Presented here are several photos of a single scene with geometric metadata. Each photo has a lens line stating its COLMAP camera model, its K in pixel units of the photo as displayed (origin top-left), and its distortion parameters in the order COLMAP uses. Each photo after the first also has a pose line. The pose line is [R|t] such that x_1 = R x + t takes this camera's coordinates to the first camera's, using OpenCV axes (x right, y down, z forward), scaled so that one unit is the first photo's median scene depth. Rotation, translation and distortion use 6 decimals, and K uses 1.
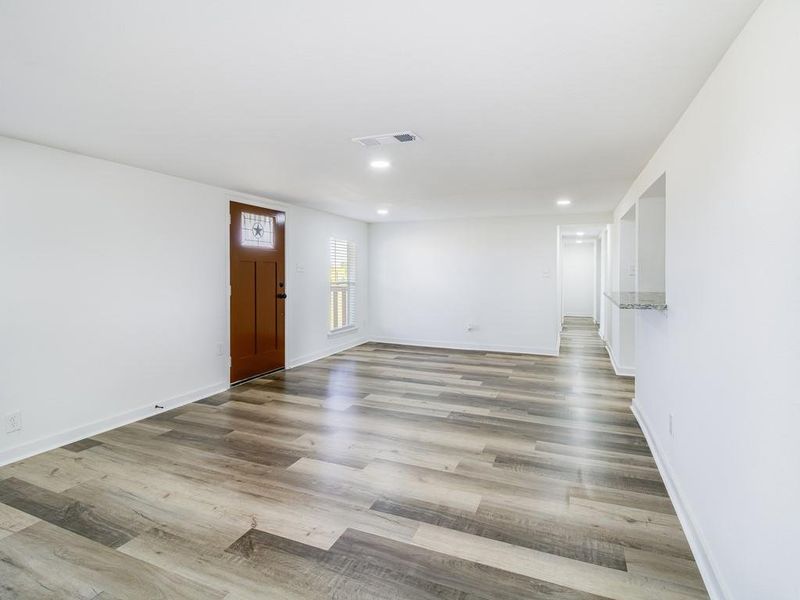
lens RADIAL K [[433.0, 0, 411.6], [0, 433.0, 292.9], [0, 0, 1]] dist [0.003040, -0.000840]
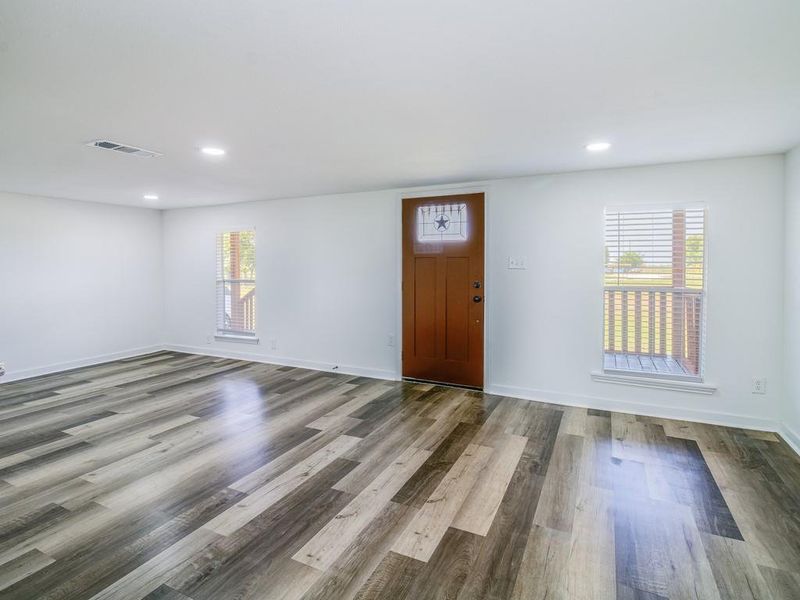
lens RADIAL K [[433.0, 0, 411.6], [0, 433.0, 292.9], [0, 0, 1]] dist [0.003040, -0.000840]
pose [[-0.119503, 0.069178, -0.990421, 0.583689], [-0.042451, 0.996301, 0.074711, -0.068791], [0.991926, 0.050973, -0.116124, 1.124703]]
